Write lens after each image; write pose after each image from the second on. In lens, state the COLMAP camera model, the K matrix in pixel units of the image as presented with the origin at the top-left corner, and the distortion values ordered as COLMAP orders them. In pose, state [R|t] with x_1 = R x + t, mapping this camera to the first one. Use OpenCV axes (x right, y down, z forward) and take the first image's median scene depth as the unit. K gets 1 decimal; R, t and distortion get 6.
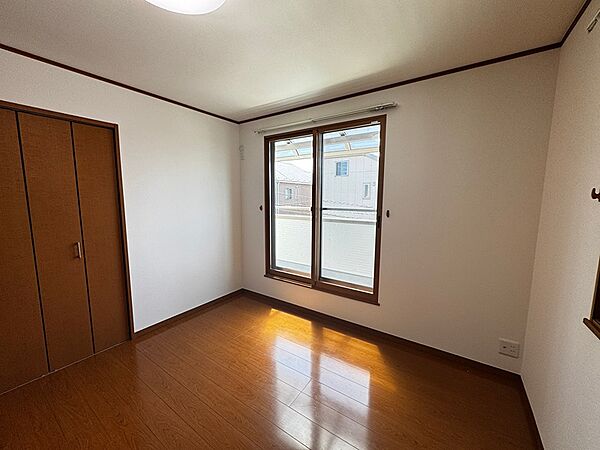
lens RADIAL K [[240.7, 0, 299.6], [0, 240.7, 224.4], [0, 0, 1]] dist [-0.000836, -0.000018]
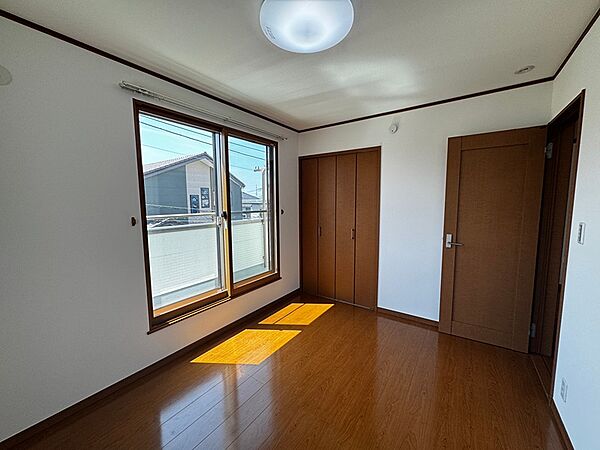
lens RADIAL K [[240.7, 0, 299.6], [0, 240.7, 224.4], [0, 0, 1]] dist [-0.000836, -0.000018]
pose [[0.008405, -0.101673, 0.994782, -0.875451], [0.126022, 0.986993, 0.099812, -0.079959], [-0.991992, 0.124525, 0.021108, 0.717588]]
